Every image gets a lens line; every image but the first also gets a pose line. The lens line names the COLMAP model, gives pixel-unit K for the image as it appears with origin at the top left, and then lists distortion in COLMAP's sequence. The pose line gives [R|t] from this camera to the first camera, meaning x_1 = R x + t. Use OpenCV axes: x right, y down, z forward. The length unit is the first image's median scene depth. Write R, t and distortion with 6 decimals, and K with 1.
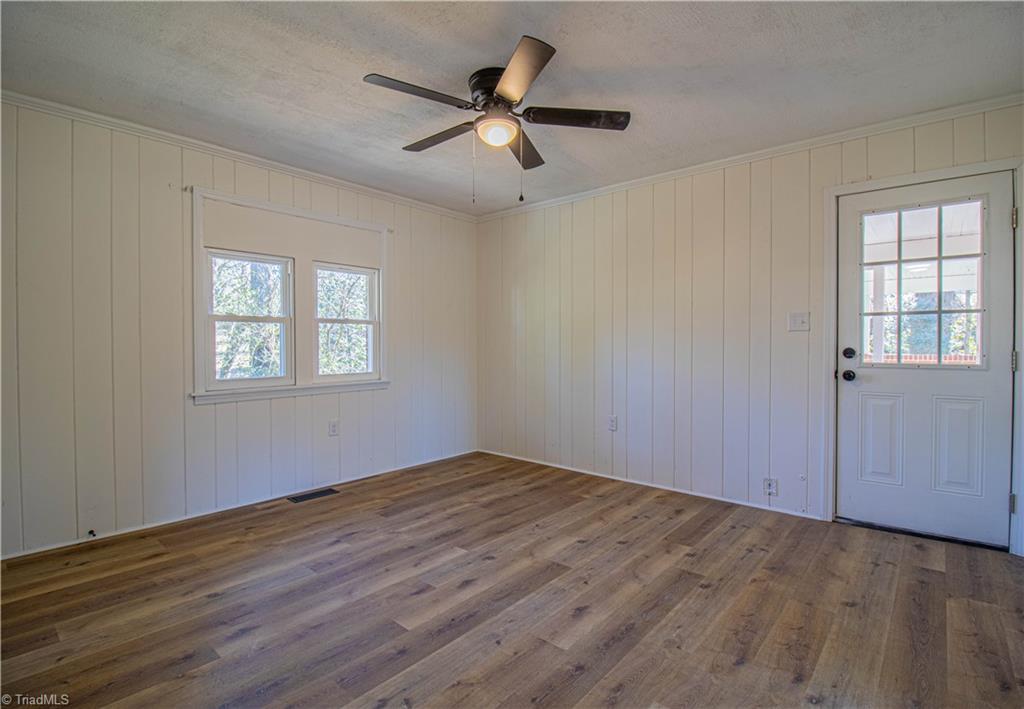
lens RADIAL K [[498.0, 0, 508.2], [0, 498.0, 351.4], [0, 0, 1]] dist [-0.003699, -0.006818]
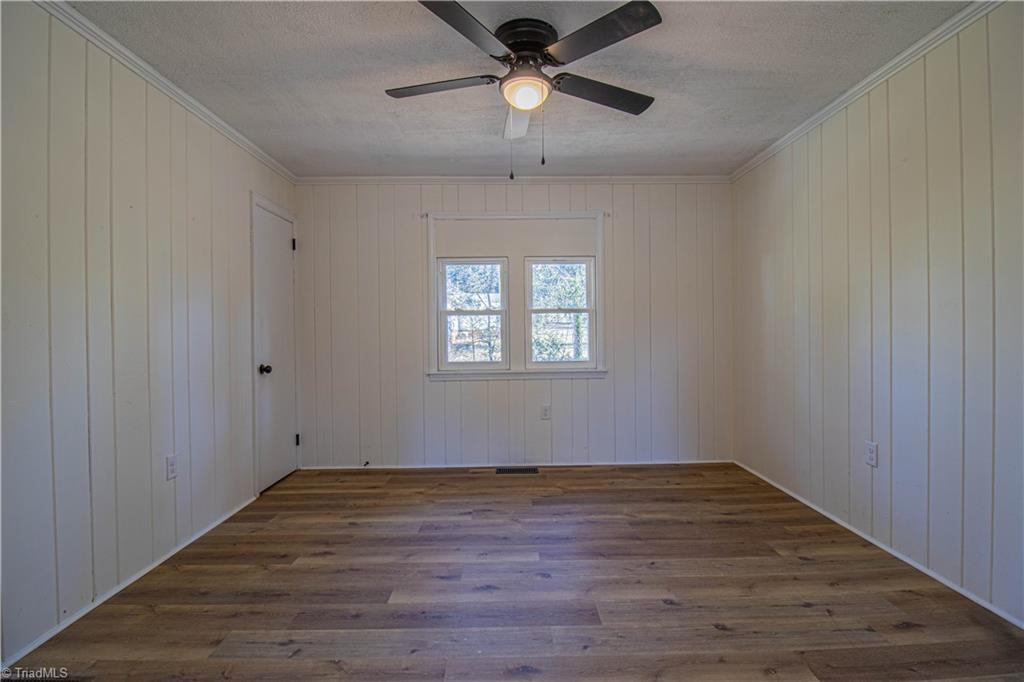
lens RADIAL K [[492.6, 0, 513.1], [0, 492.6, 338.8], [0, 0, 1]] dist [-0.003038, -0.006365]
pose [[0.666550, 0.002373, -0.745457, 0.439941], [-0.001815, 0.999997, 0.001560, -0.004354], [0.745458, 0.000313, 0.666552, 0.286920]]
